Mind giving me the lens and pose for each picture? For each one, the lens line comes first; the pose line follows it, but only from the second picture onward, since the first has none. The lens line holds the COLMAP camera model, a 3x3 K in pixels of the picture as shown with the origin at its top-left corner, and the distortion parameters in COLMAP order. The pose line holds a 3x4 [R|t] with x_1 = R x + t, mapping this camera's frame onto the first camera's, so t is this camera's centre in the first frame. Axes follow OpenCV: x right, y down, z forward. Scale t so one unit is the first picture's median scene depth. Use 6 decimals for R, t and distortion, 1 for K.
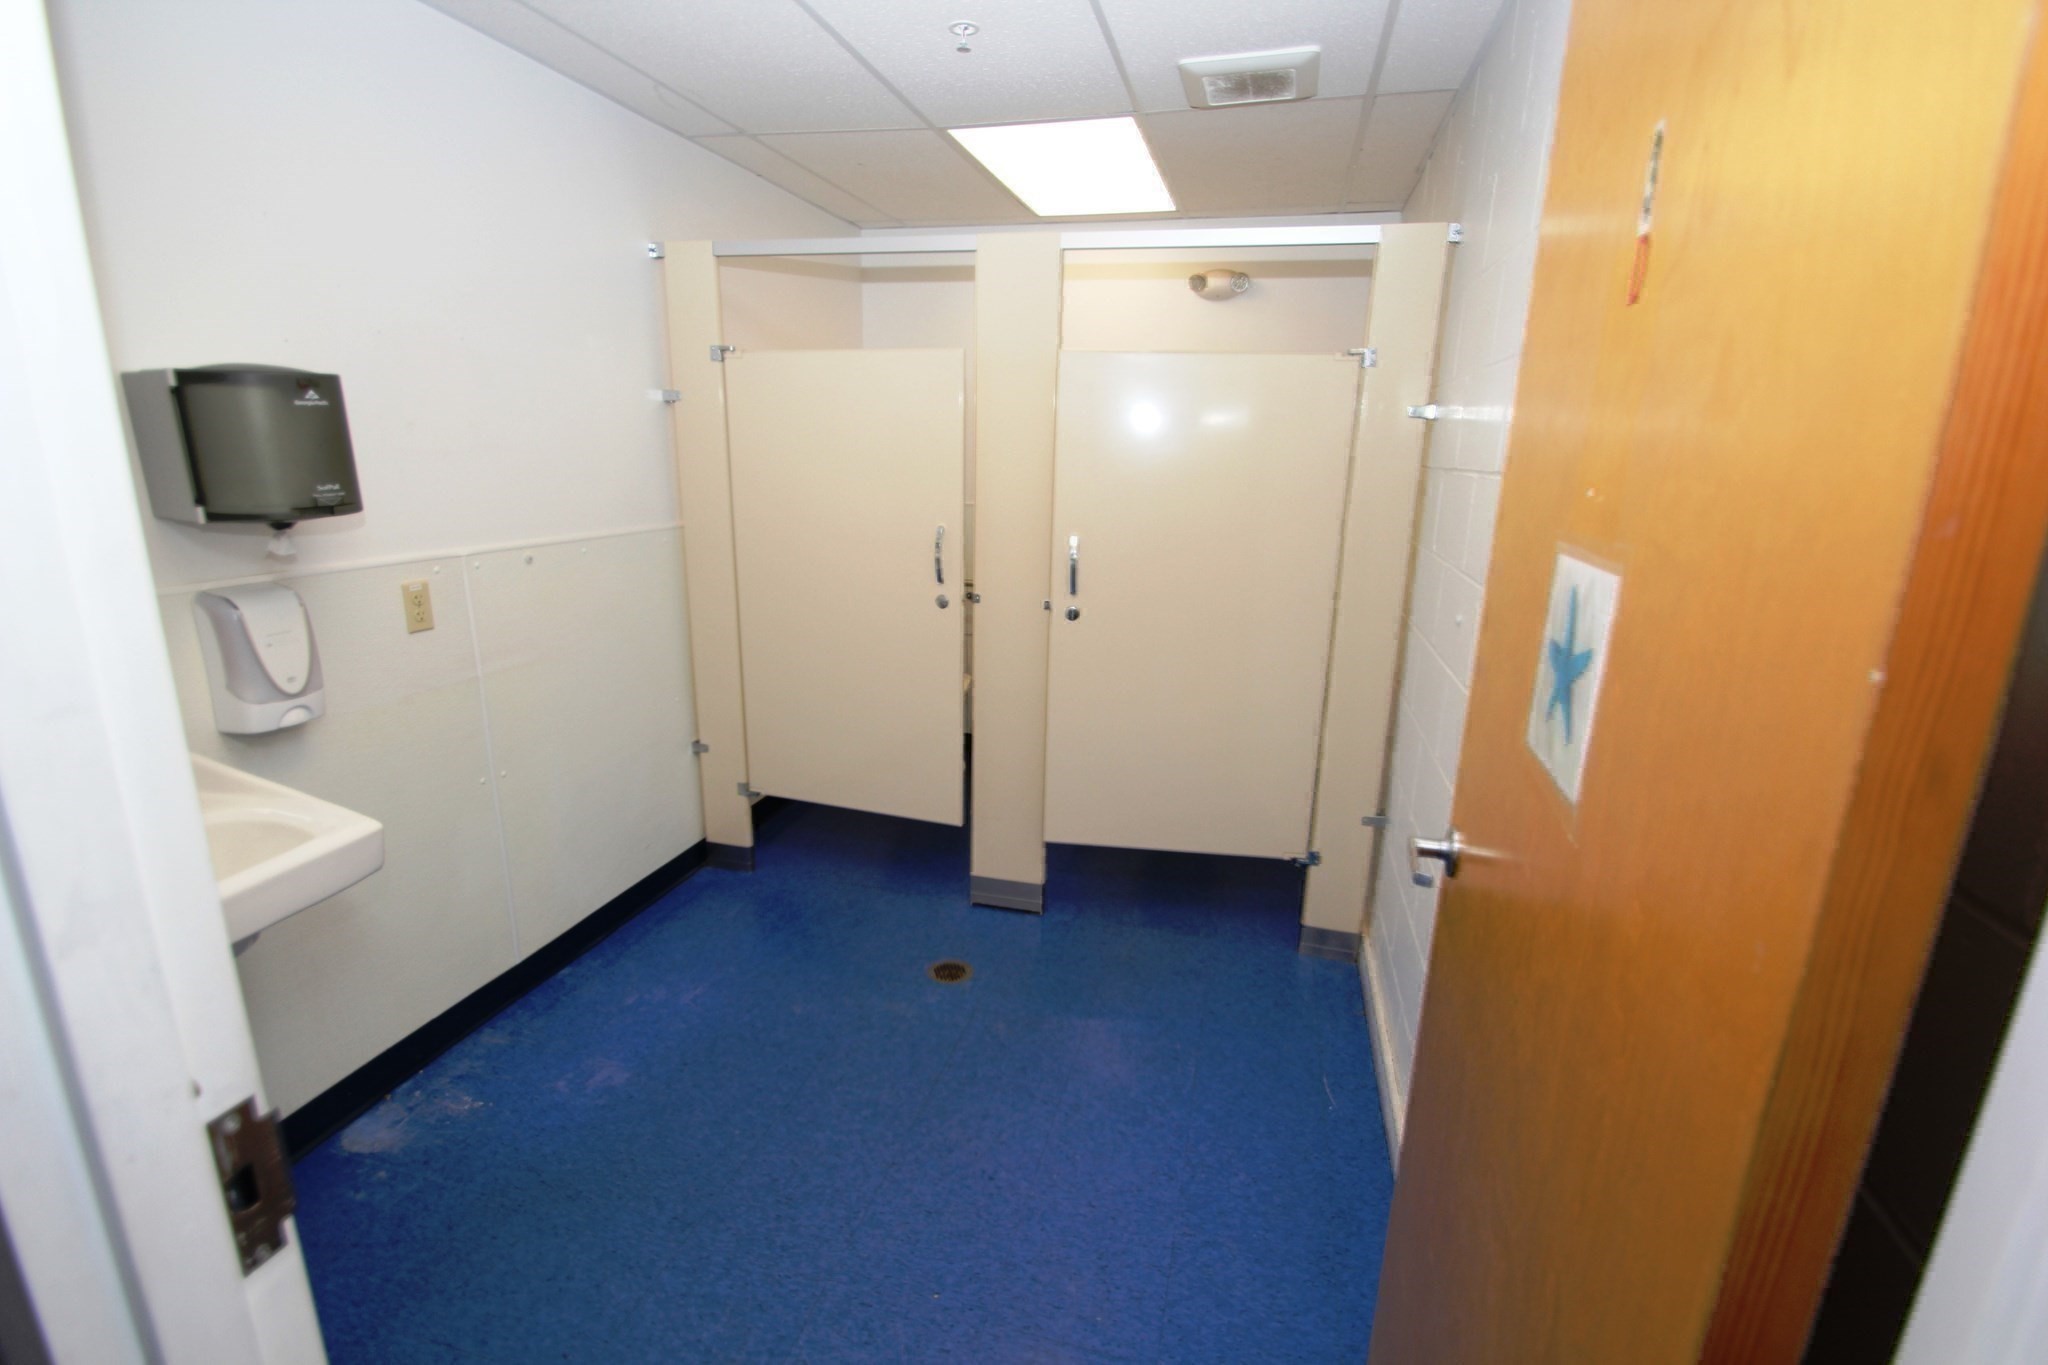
lens RADIAL K [[955.4, 0, 1031.7], [0, 955.4, 690.0], [0, 0, 1]] dist [0.009560, -0.010164]
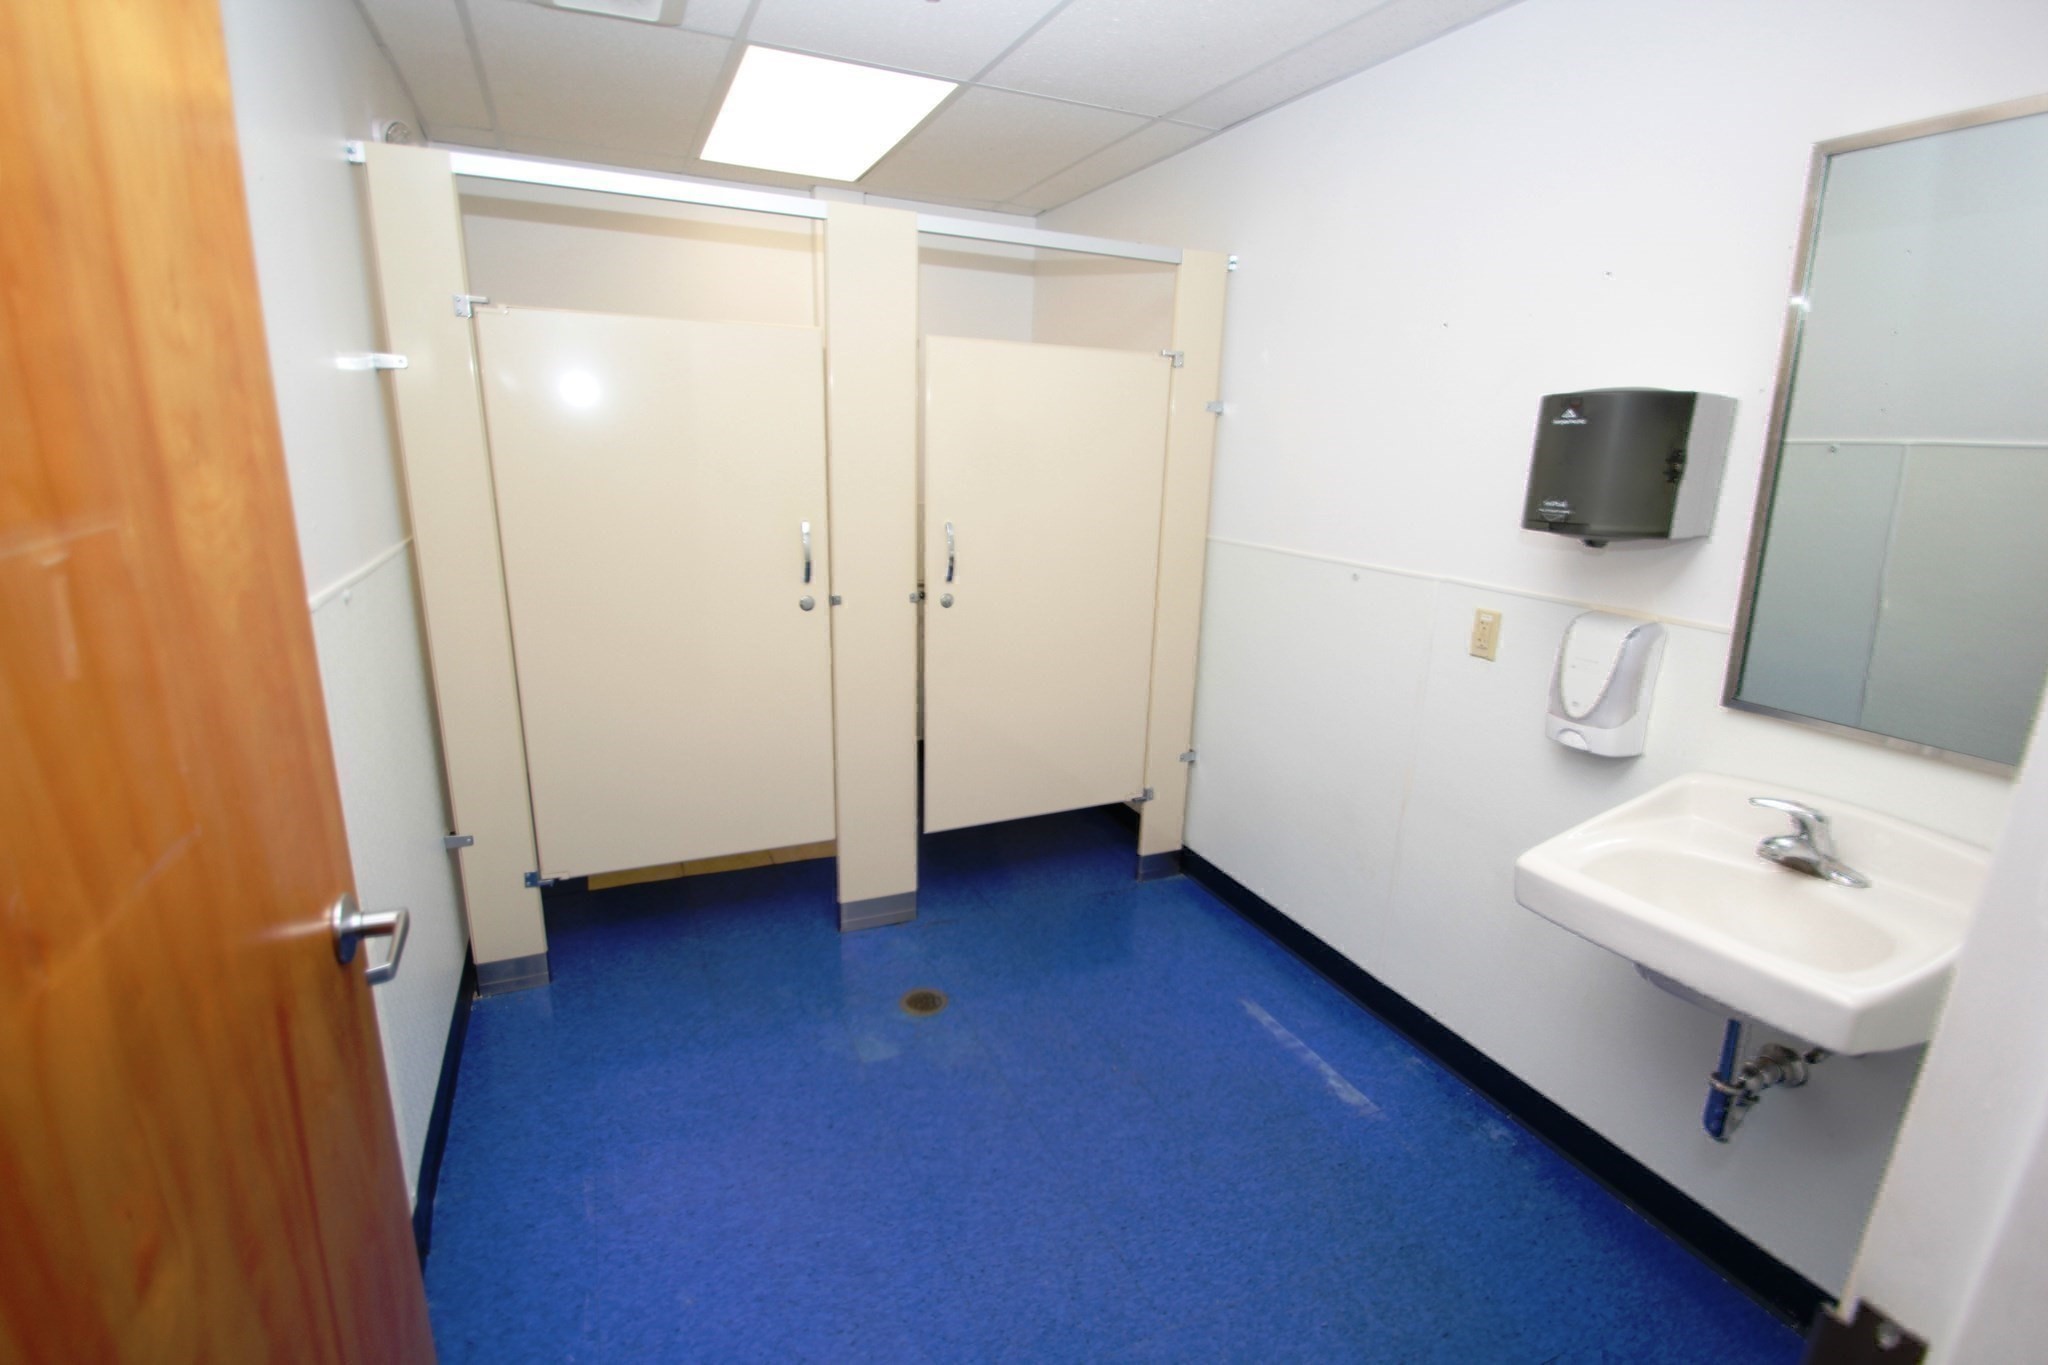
lens RADIAL K [[955.4, 0, 1041.4], [0, 955.4, 683.7], [0, 0, 1]] dist [0.009560, -0.010164]
pose [[0.768778, -0.150450, 0.621567, -0.486916], [0.138095, 0.988057, 0.068358, -0.050917], [-0.624428, 0.033283, 0.780373, 0.178316]]
